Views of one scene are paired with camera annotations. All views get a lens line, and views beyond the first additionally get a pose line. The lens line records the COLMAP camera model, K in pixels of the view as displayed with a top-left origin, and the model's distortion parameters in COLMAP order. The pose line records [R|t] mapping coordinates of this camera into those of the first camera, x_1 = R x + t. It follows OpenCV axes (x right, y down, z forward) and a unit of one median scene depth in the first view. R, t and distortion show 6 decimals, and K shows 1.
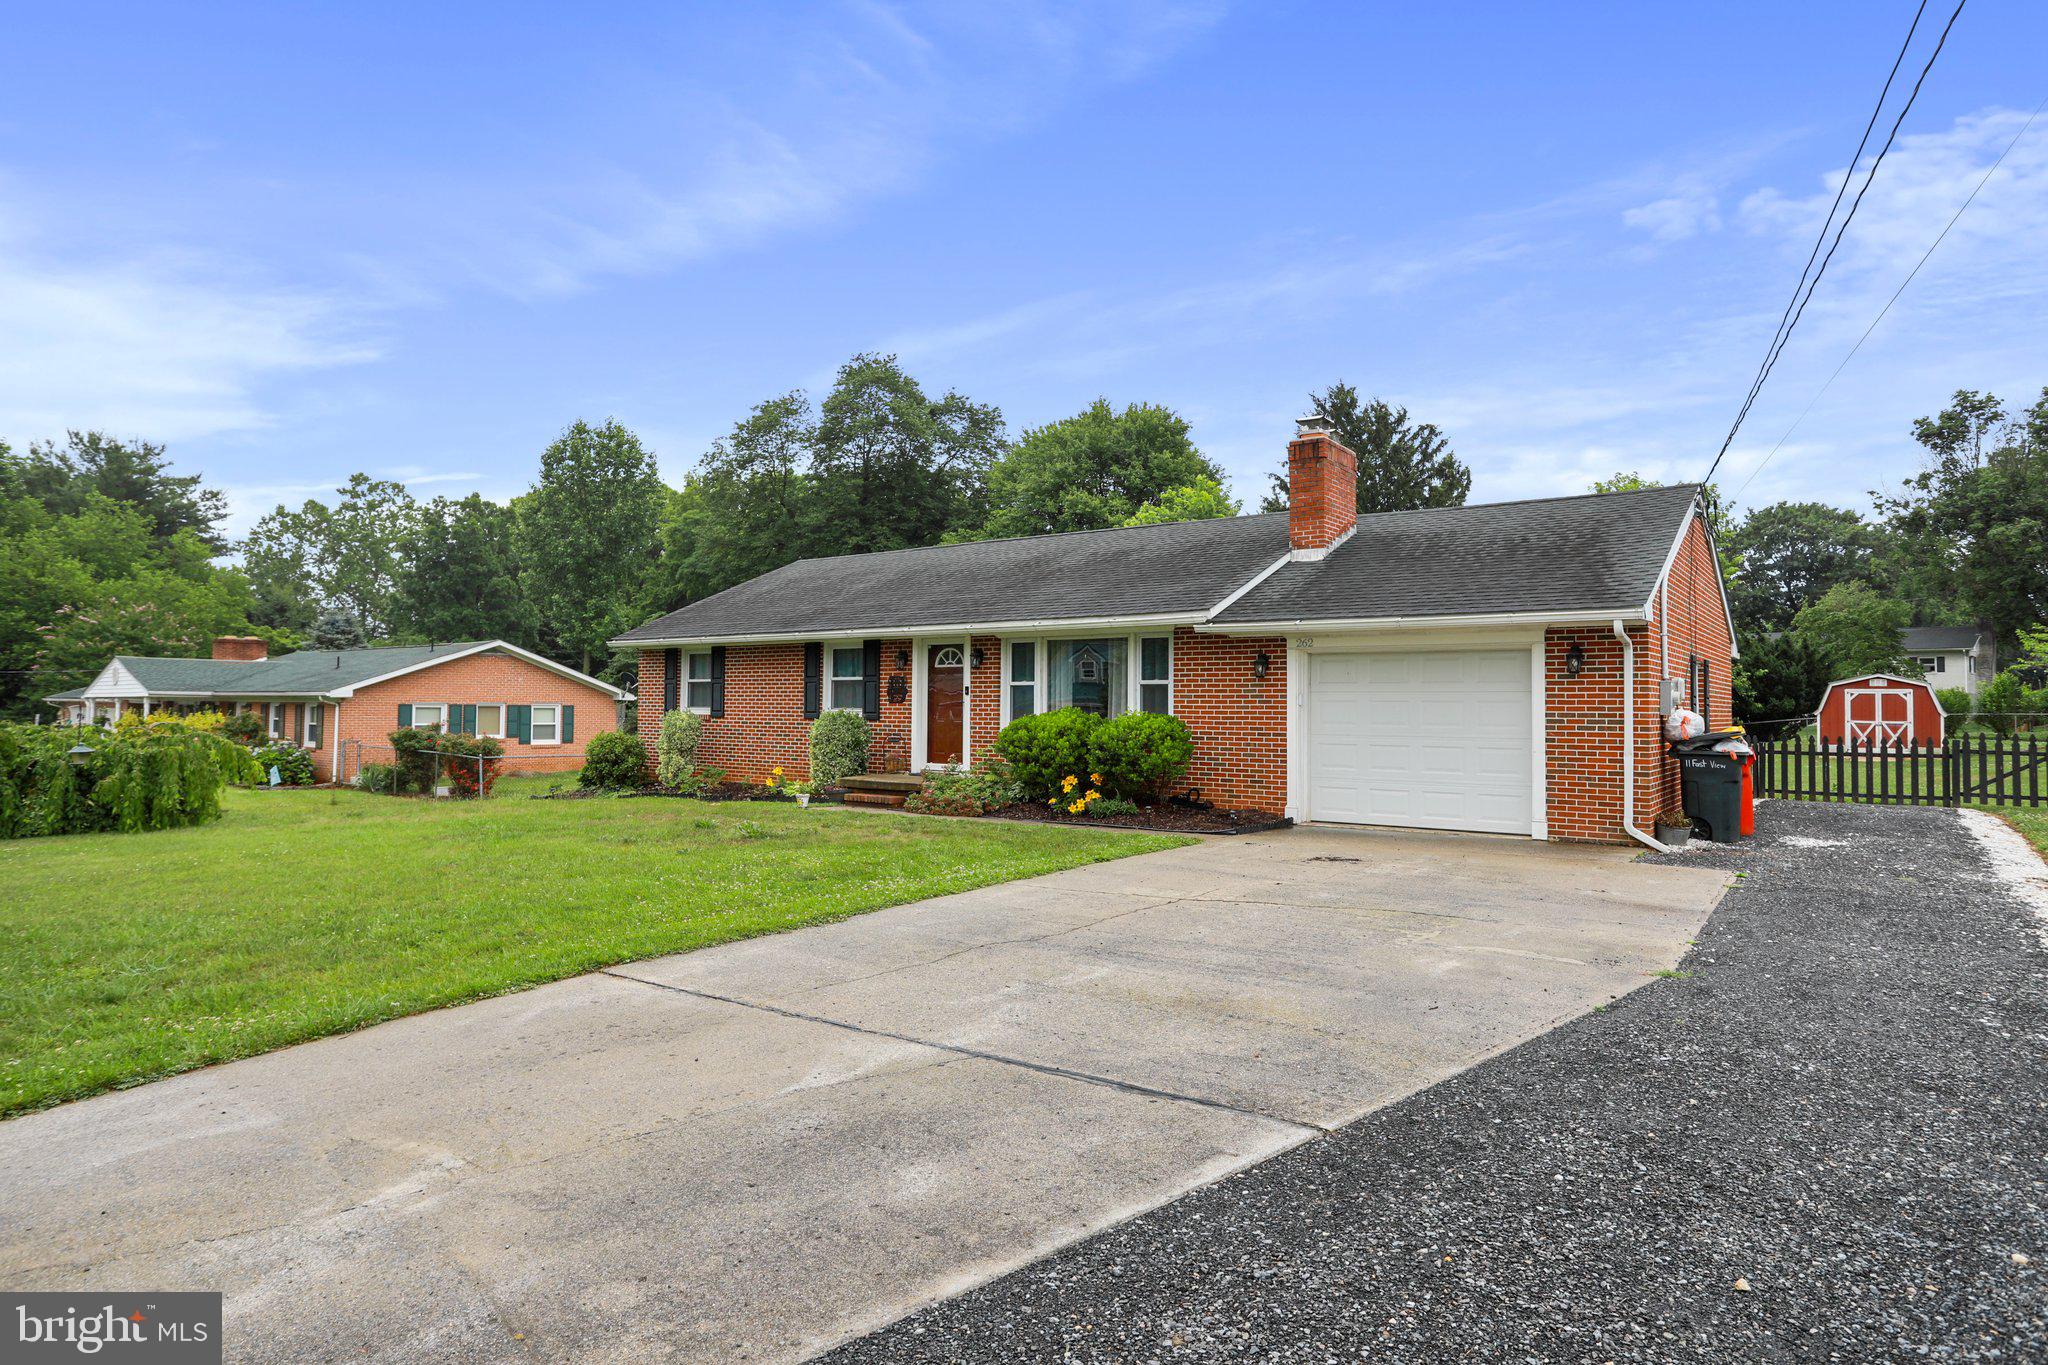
lens RADIAL K [[1153.0, 0, 1033.2], [0, 1153.0, 640.8], [0, 0, 1]] dist [-0.021665, 0.001186]
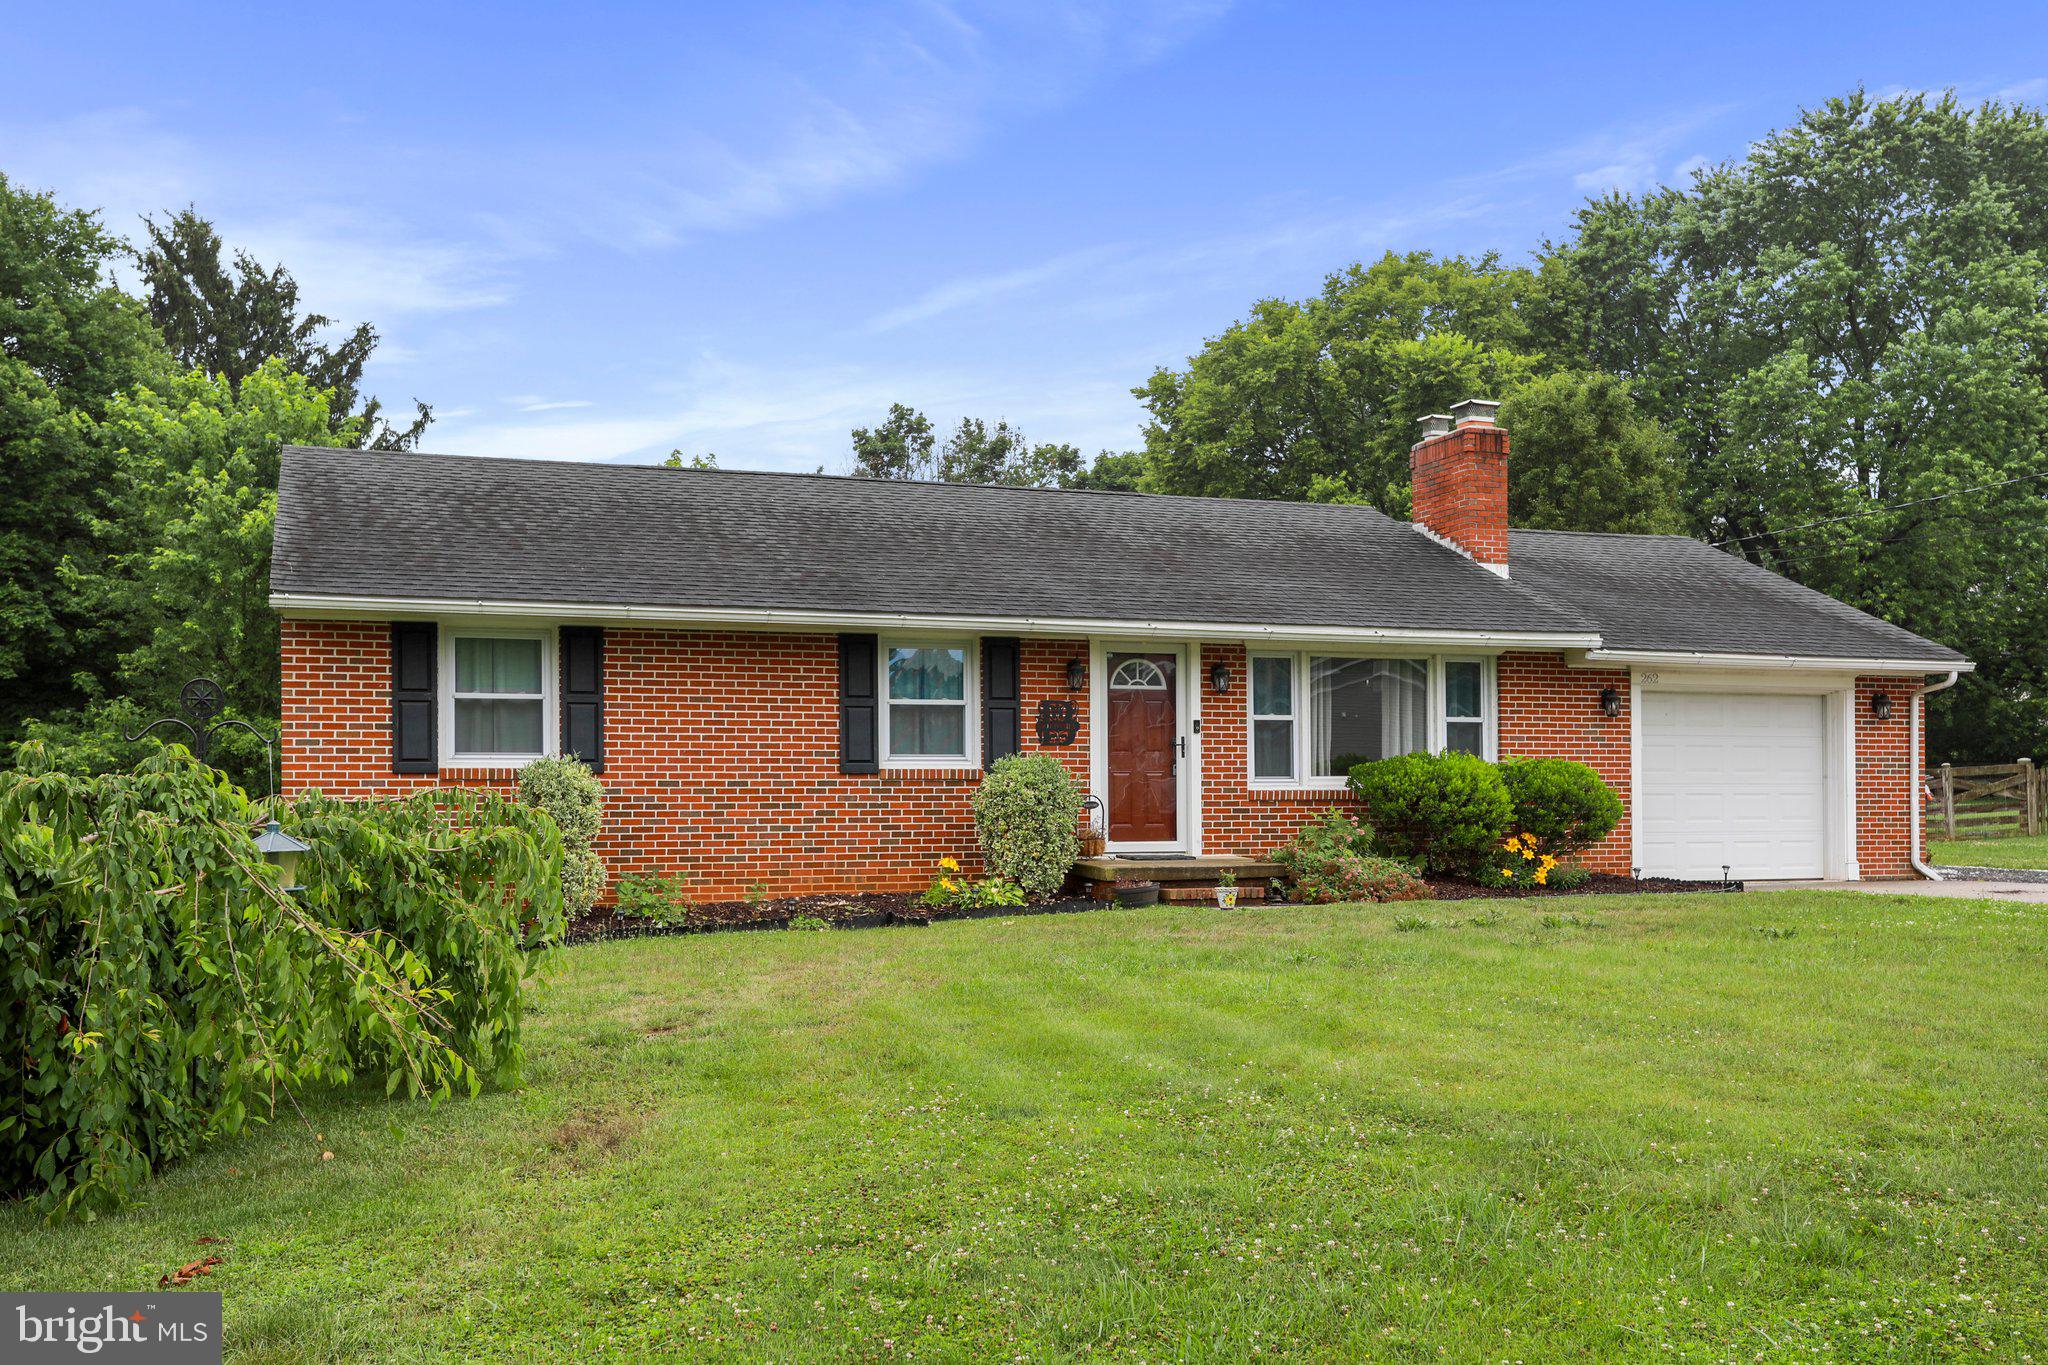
lens RADIAL K [[1920.0, 0, 1025.7], [0, 1920.0, 741.7], [0, 0, 1]] dist [-0.001586, 0.012400]
pose [[0.551006, 0.017711, 0.834313, -0.904348], [-0.039176, 0.999221, 0.004661, 0.045130], [-0.833581, -0.035254, 0.551271, 0.431425]]
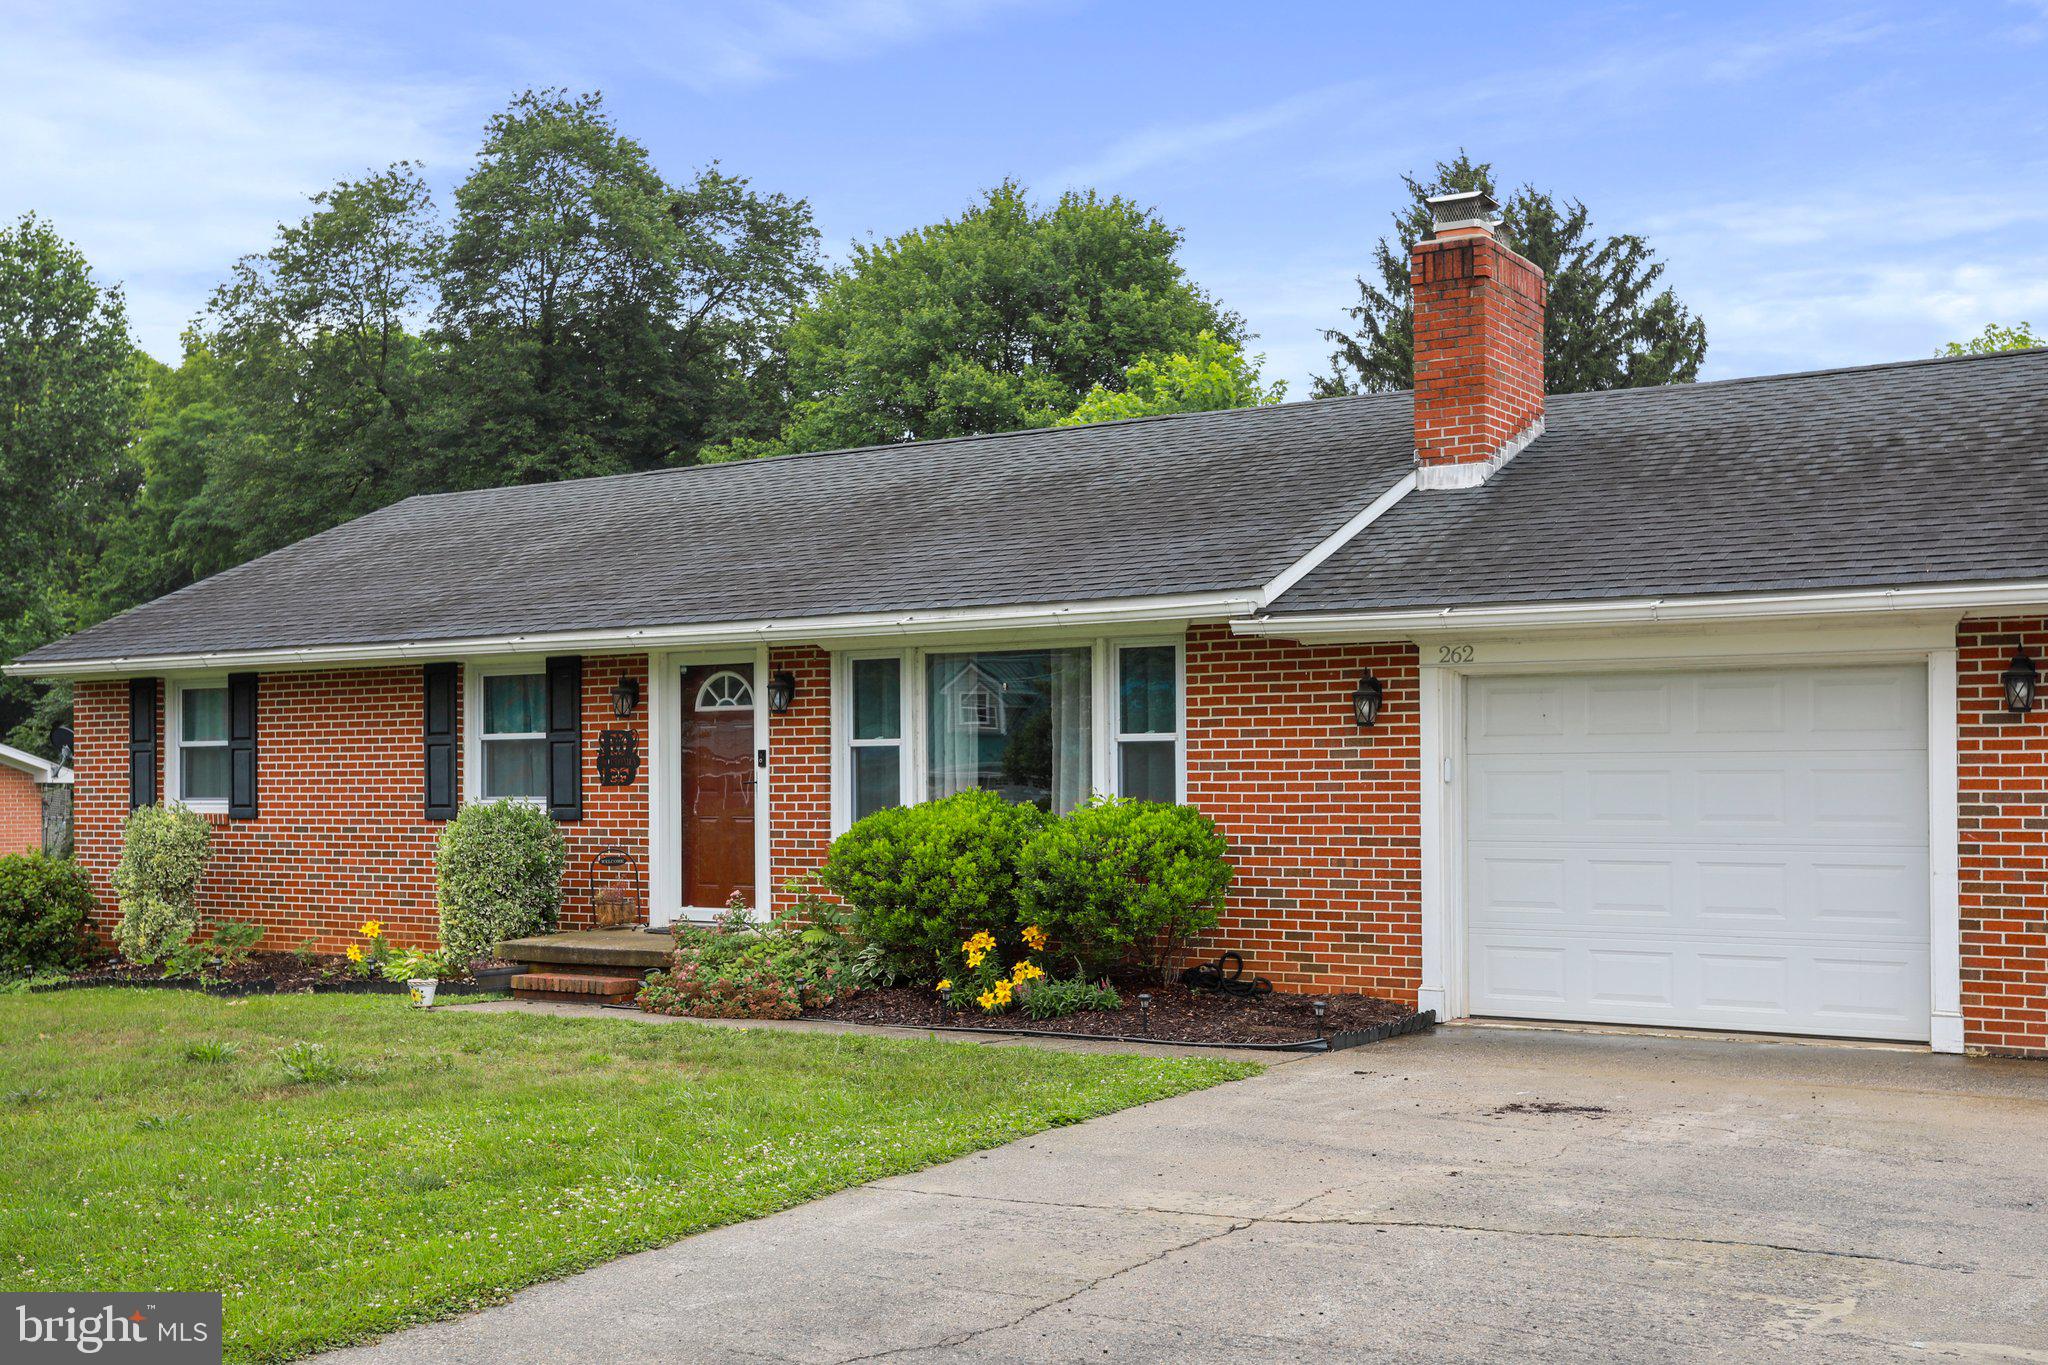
lens RADIAL K [[2159.9, 0, 1020.6], [0, 2159.9, 733.8], [0, 0, 1]] dist [0.029488, 0.012236]
pose [[0.997629, -0.012235, 0.067729, -0.008838], [0.009730, 0.999260, 0.037206, -0.000357], [-0.068134, -0.036459, 0.997010, 0.068638]]
